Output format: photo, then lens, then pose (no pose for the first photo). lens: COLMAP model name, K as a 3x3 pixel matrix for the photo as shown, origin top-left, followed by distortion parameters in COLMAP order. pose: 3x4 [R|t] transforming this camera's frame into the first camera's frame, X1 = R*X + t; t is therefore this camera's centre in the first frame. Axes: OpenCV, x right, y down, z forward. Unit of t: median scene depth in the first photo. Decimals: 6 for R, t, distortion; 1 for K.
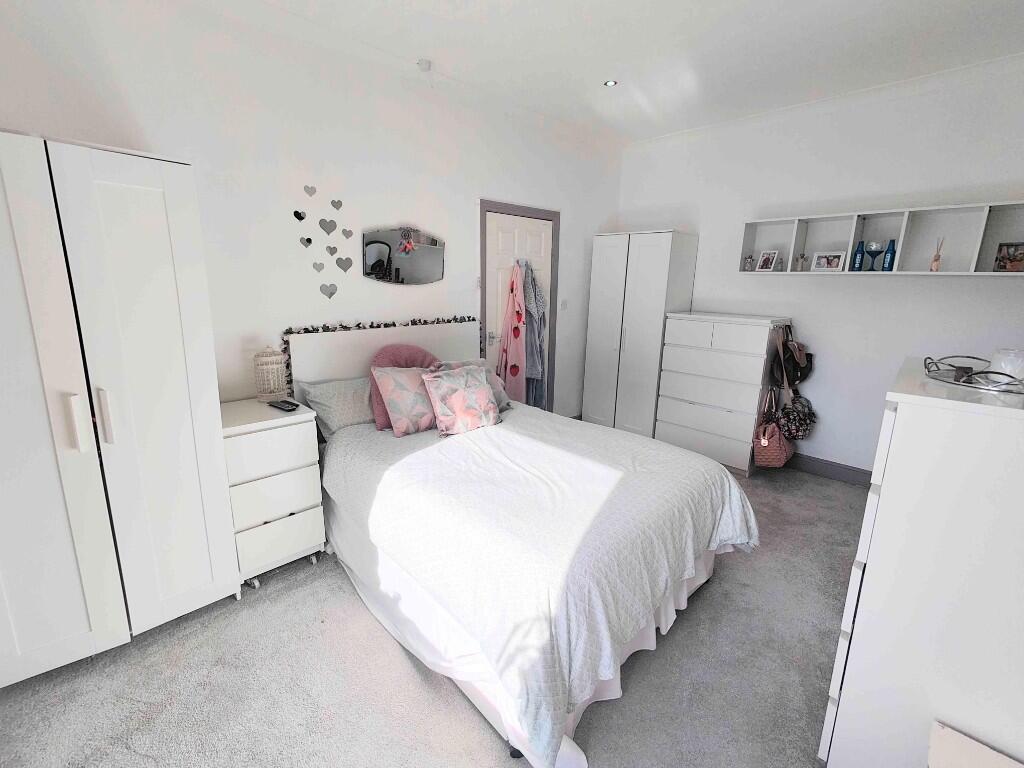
lens RADIAL K [[447.1, 0, 511.7], [0, 447.1, 379.6], [0, 0, 1]] dist [0.002992, 0.000398]
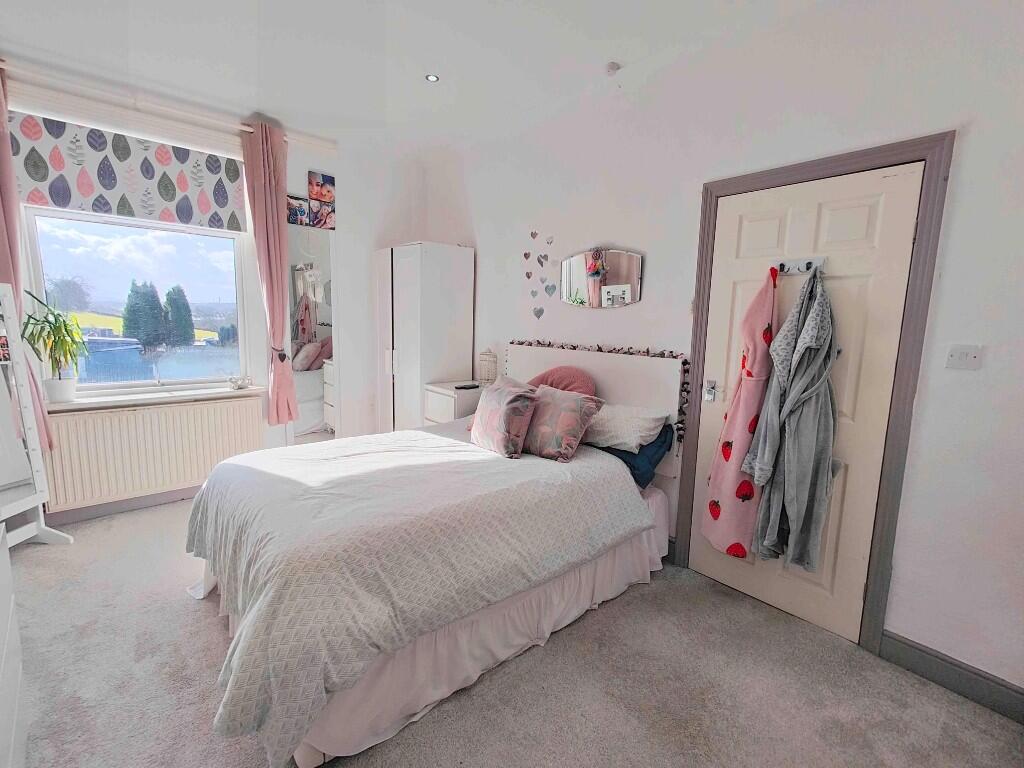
lens RADIAL K [[449.0, 0, 512.0], [0, 449.0, 384.0], [0, 0, 1]] dist [0.011325, -0.000029]
pose [[-0.049304, 0.150346, -0.987403, 0.720119], [-0.231537, 0.959954, 0.157728, -0.162495], [0.971576, 0.236397, -0.012519, 0.854546]]
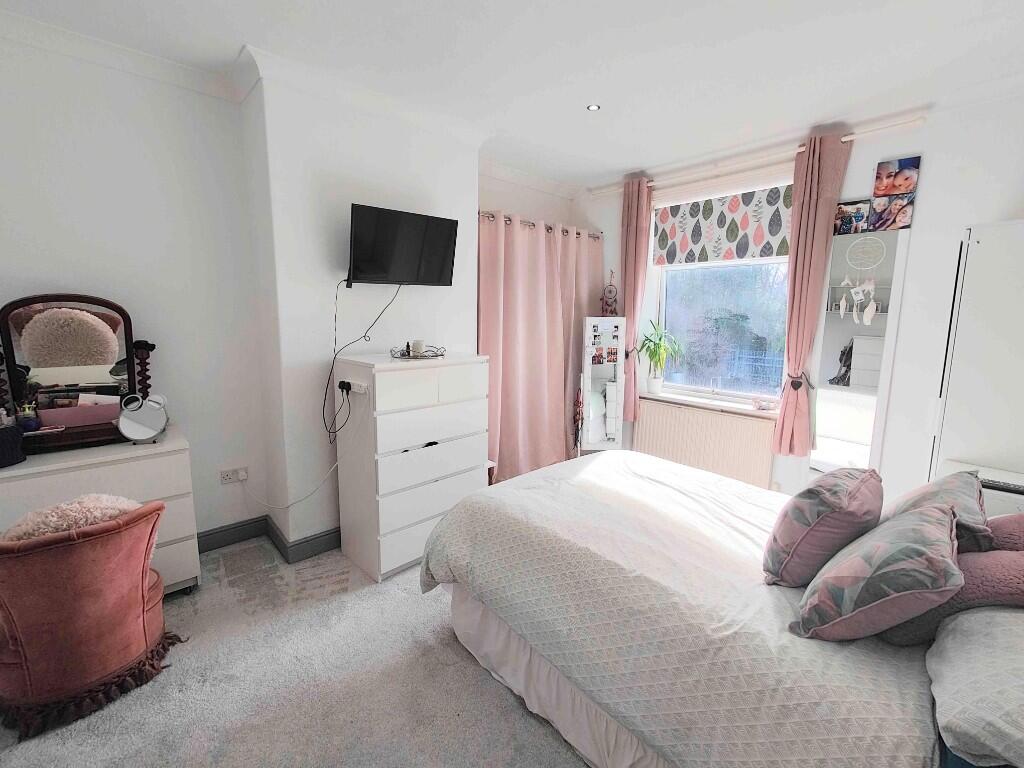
lens RADIAL K [[456.4, 0, 512.5], [0, 456.4, 379.0], [0, 0, 1]] dist [0.001205, 0.000371]
pose [[-0.999457, -0.026227, 0.019939, 0.234951], [-0.018274, 0.944886, 0.326890, -0.259359], [-0.027413, 0.326349, -0.944852, 1.259543]]
